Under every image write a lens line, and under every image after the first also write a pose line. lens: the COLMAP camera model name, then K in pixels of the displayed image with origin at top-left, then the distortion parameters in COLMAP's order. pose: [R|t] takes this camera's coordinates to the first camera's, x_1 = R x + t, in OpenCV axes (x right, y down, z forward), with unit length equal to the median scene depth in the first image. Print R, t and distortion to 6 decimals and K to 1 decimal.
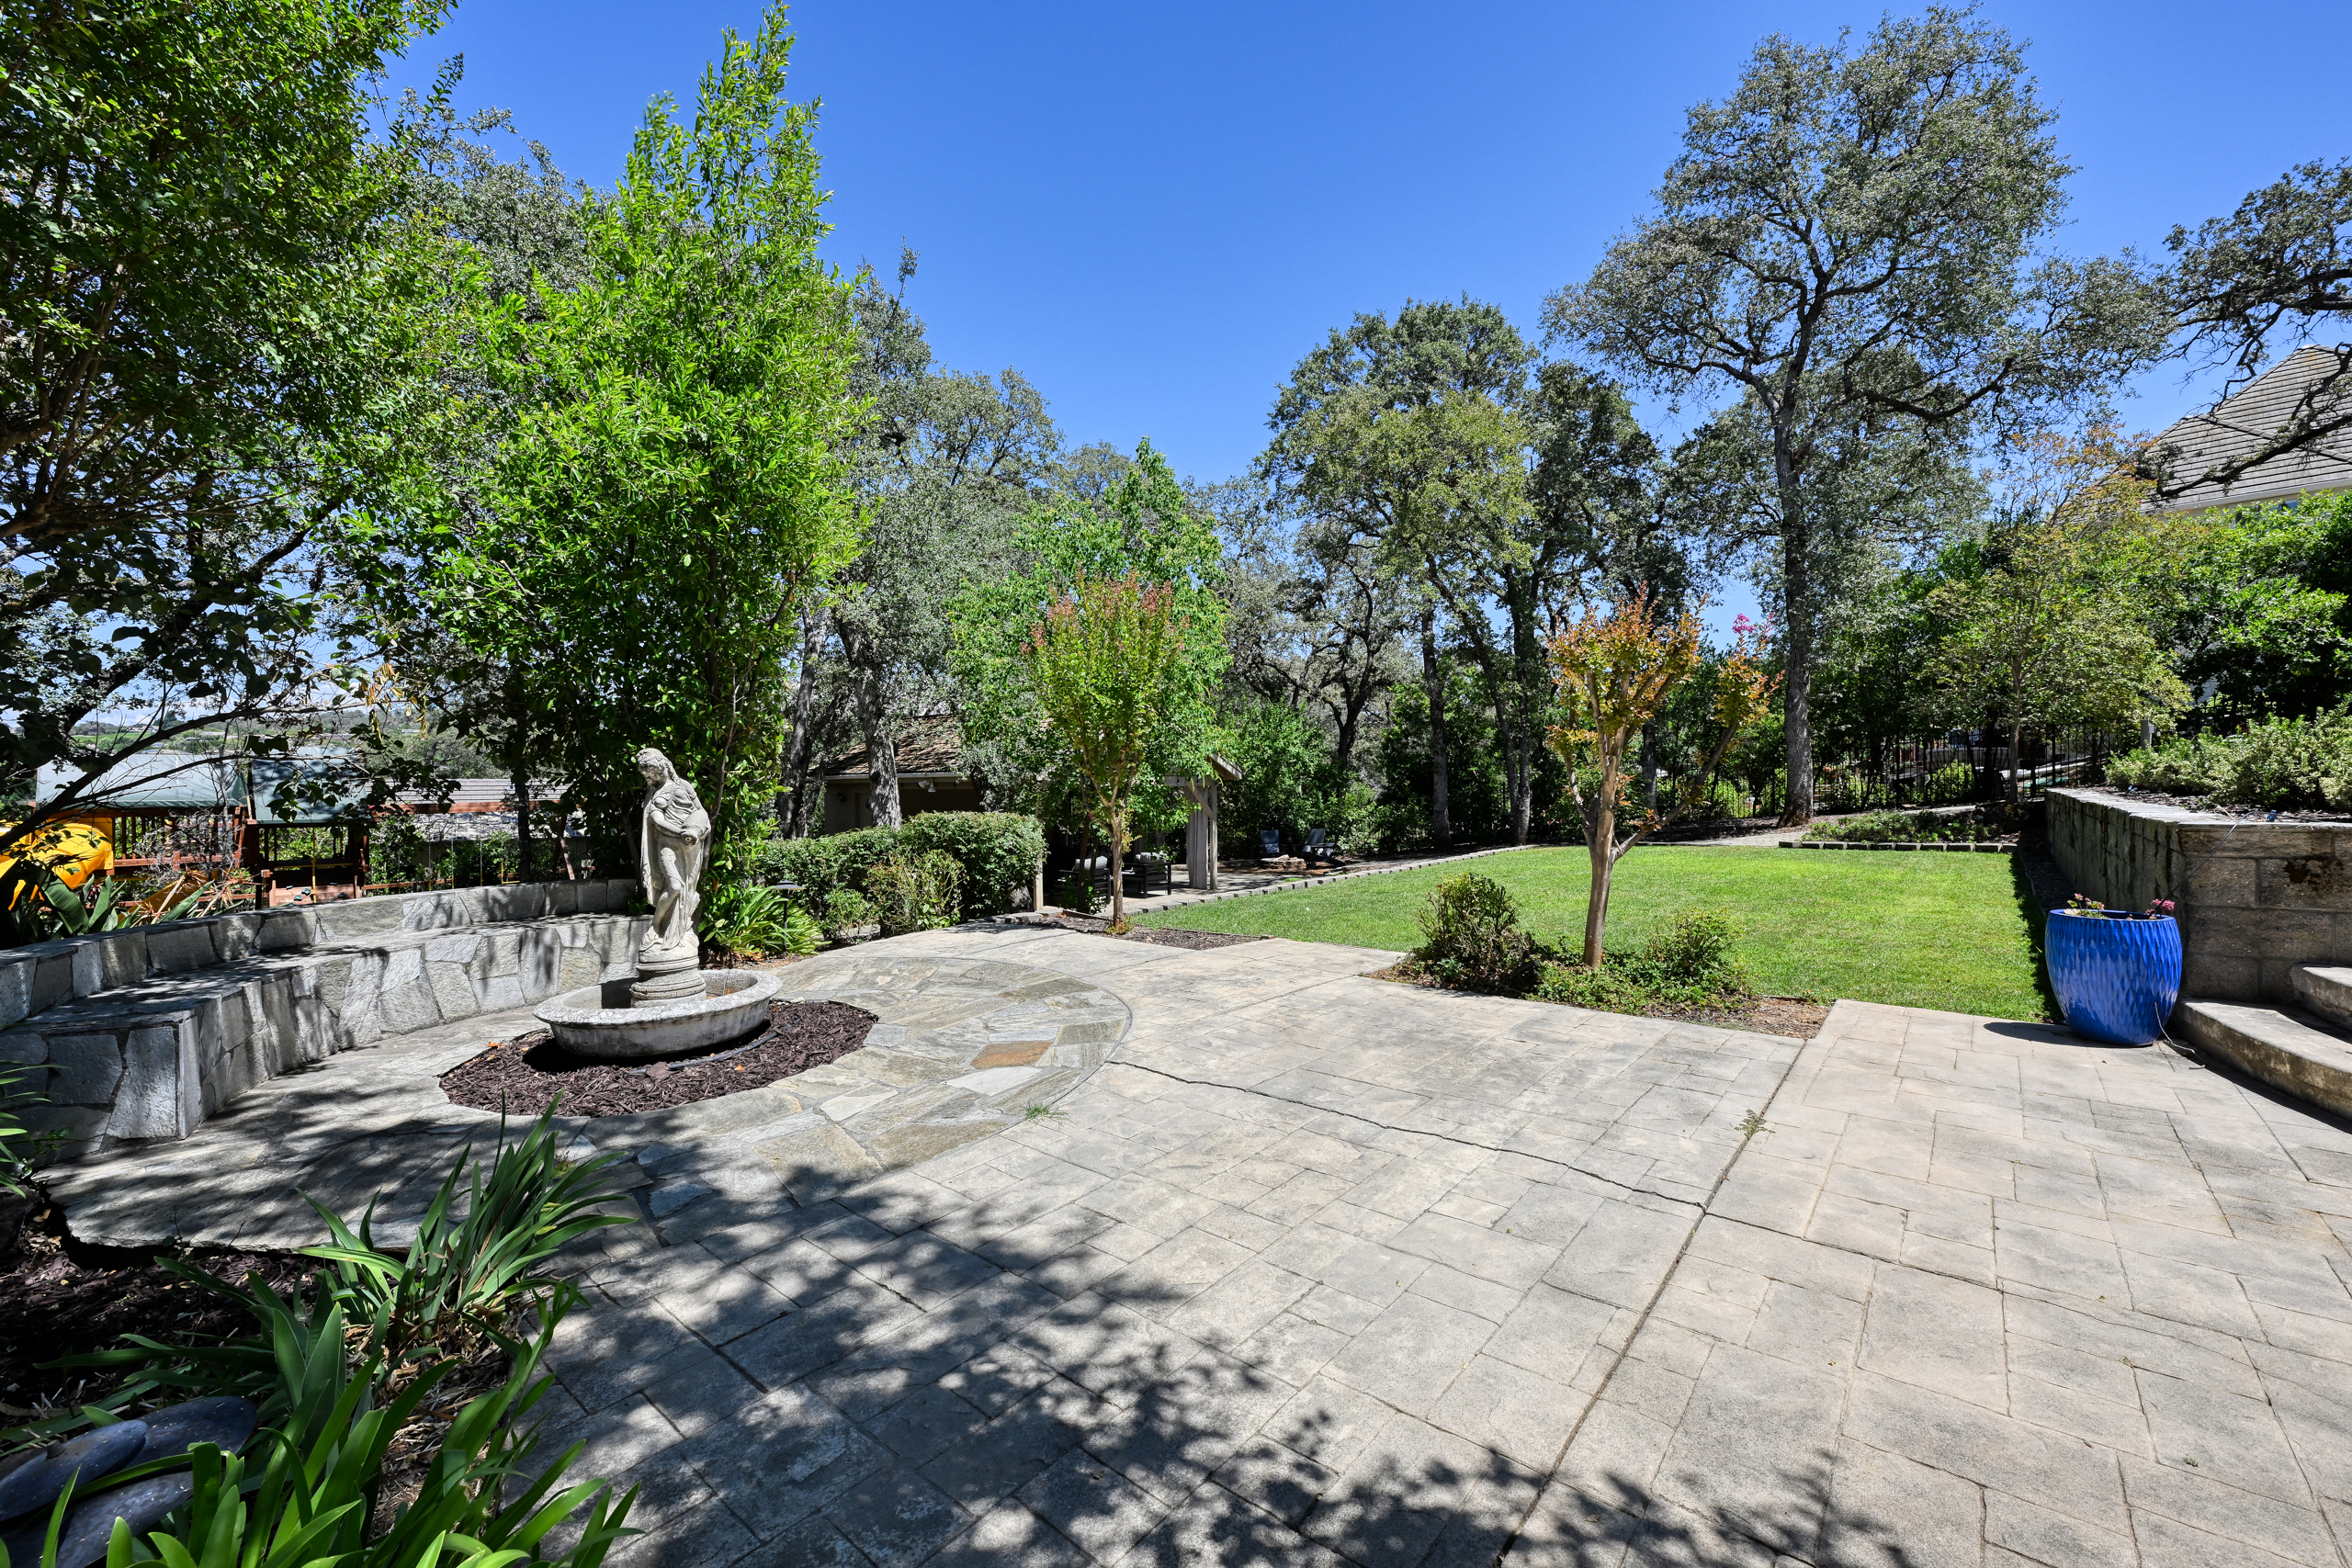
lens RADIAL K [[949.2, 0, 1177.0], [0, 949.2, 786.6], [0, 0, 1]] dist [0.003300, 0.000164]
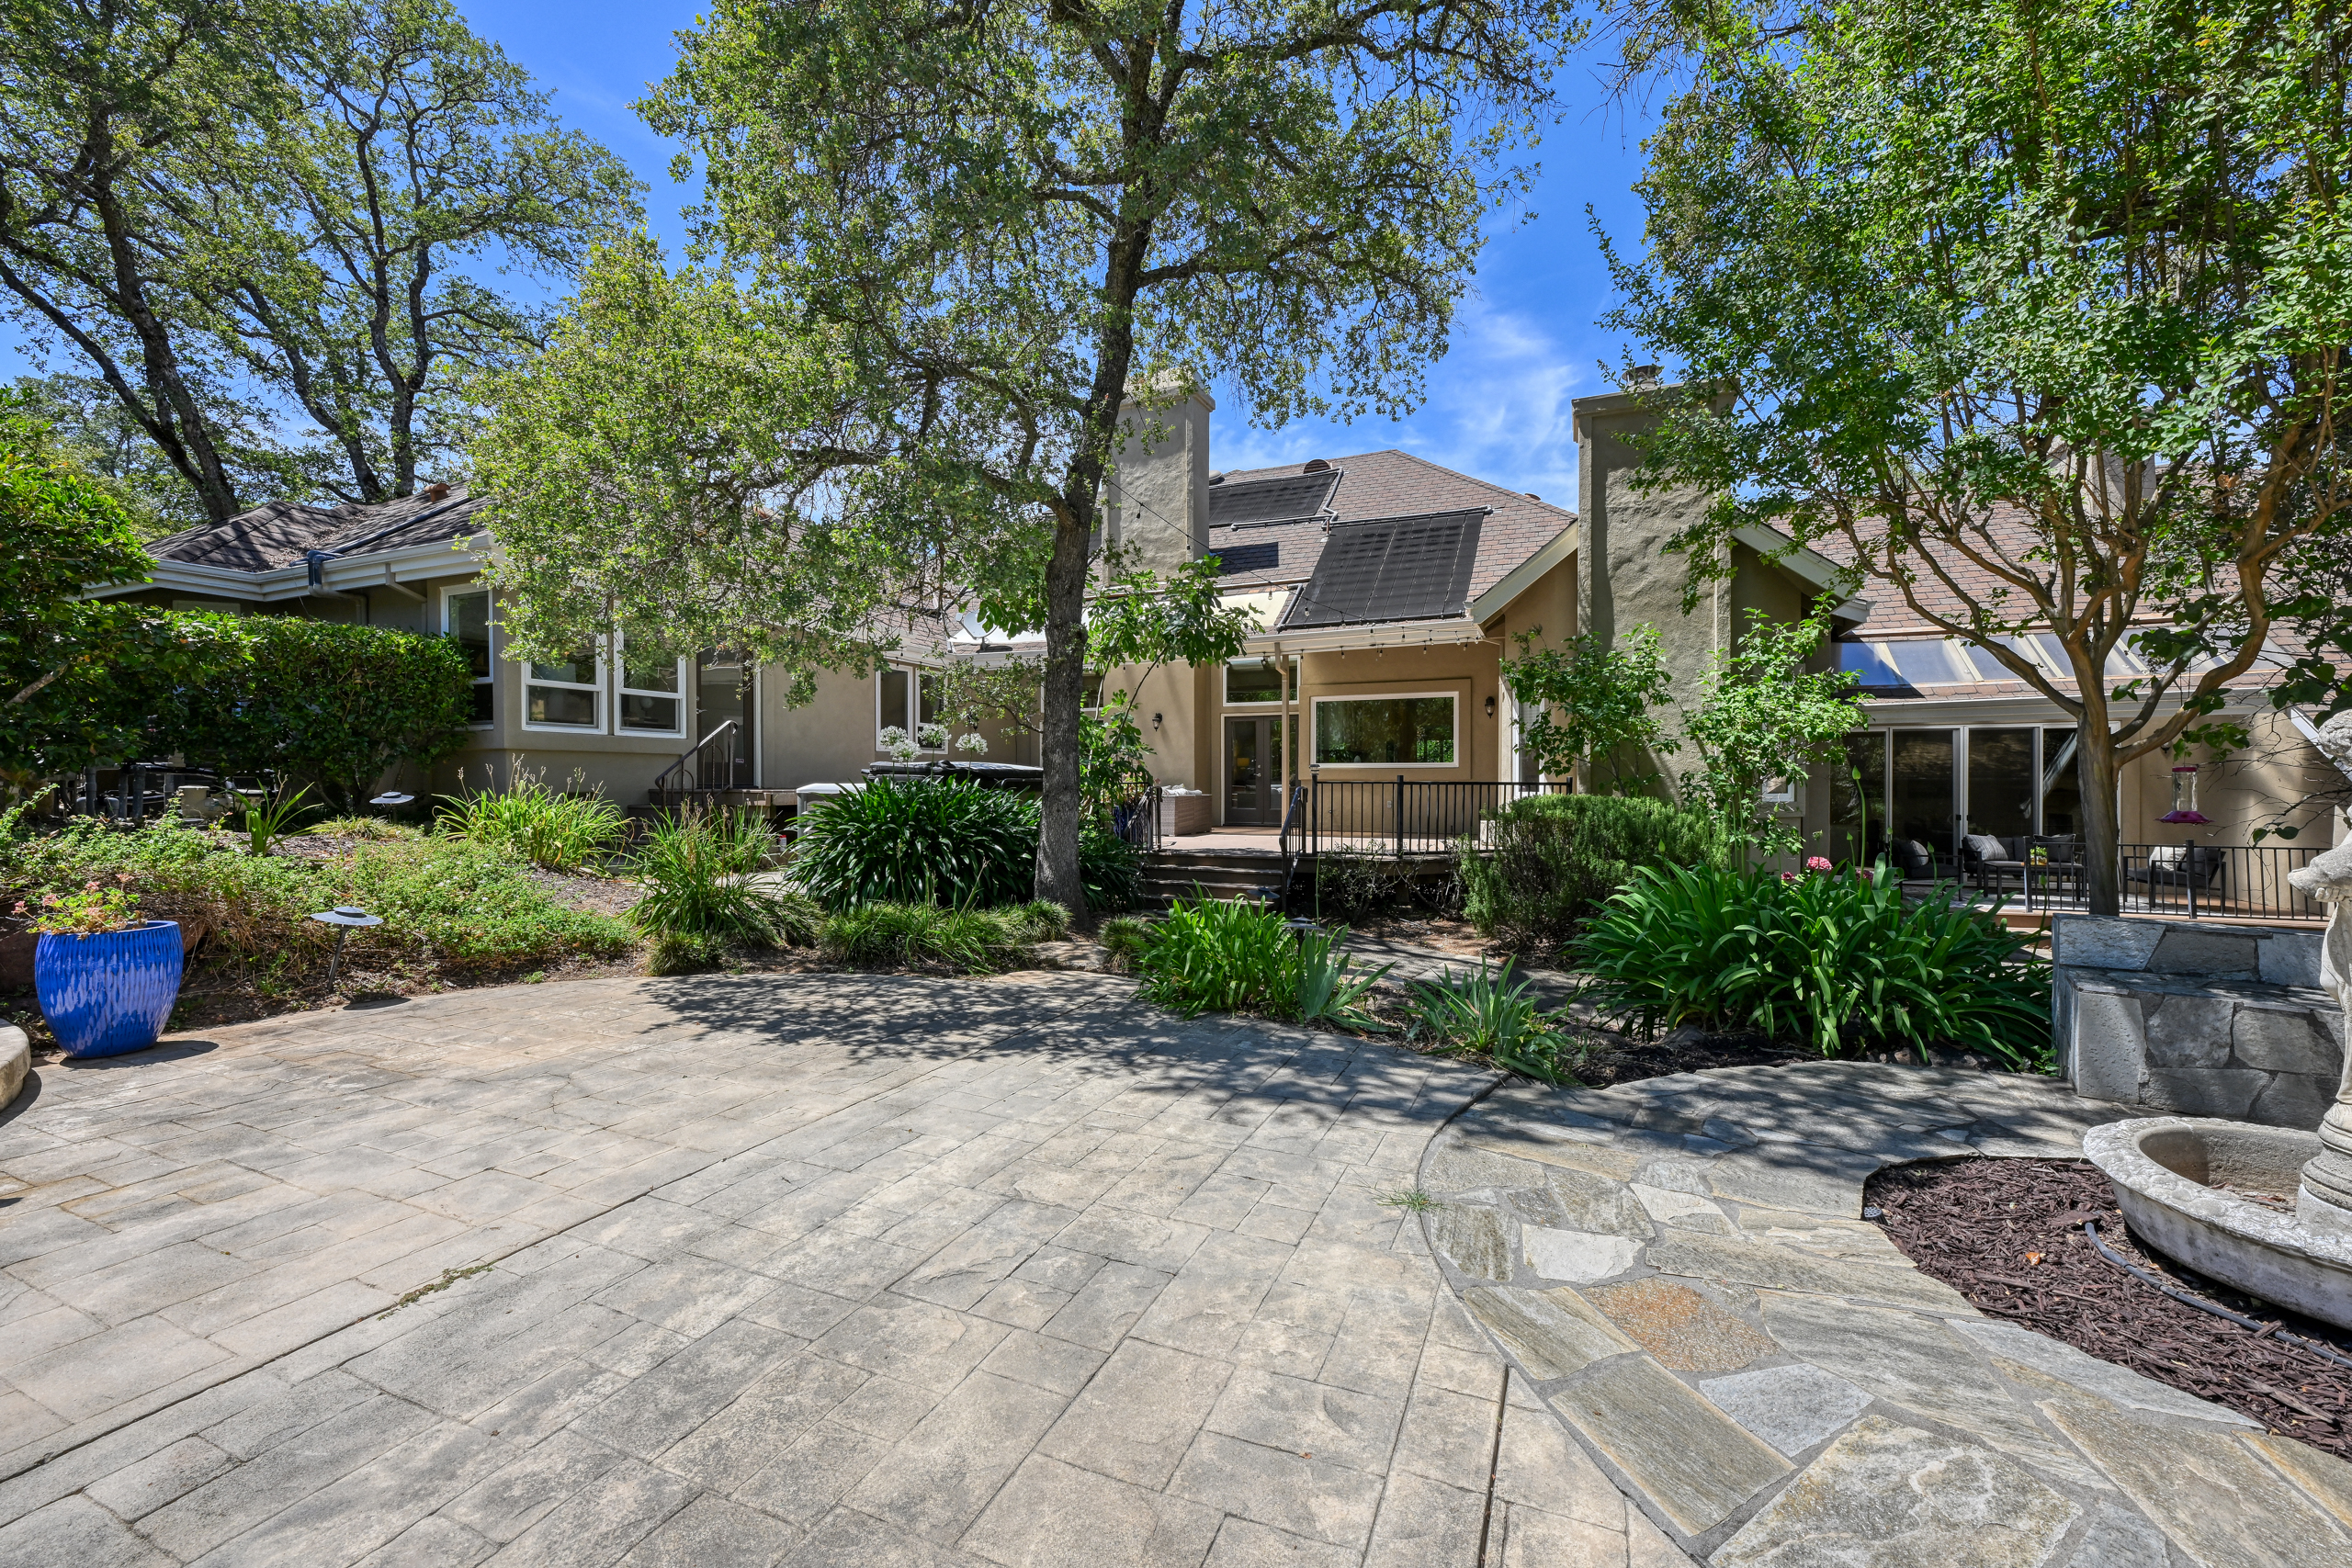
lens RADIAL K [[919.5, 0, 1178.2], [0, 919.5, 787.3], [0, 0, 1]] dist [-0.004444, 0.000033]
pose [[-0.955715, 0.012760, -0.294018, 0.373586], [0.009881, 0.999888, 0.011275, -0.014167], [0.294128, 0.007871, -0.955733, 2.373044]]
